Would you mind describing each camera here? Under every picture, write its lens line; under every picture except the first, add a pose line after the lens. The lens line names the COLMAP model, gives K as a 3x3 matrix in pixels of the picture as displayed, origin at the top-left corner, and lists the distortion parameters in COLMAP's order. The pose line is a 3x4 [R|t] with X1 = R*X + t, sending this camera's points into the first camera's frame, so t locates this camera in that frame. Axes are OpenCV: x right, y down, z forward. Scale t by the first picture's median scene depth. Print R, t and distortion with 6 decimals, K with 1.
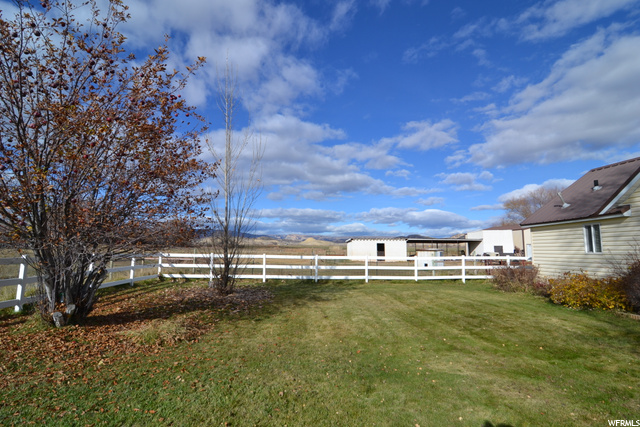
lens RADIAL K [[317.0, 0, 320.0], [0, 317.0, 213.5], [0, 0, 1]] dist [-0.000058, 0.000063]
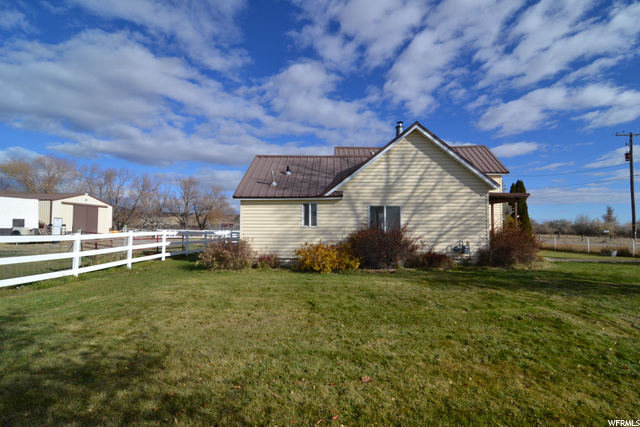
lens RADIAL K [[305.5, 0, 320.0], [0, 305.5, 213.5], [0, 0, 1]] dist [-0.066510, 0.000194]
pose [[0.056510, 0.044131, 0.997426, -0.245951], [-0.115796, 0.992570, -0.037355, 0.092612], [-0.991664, -0.113387, 0.061200, 0.723543]]
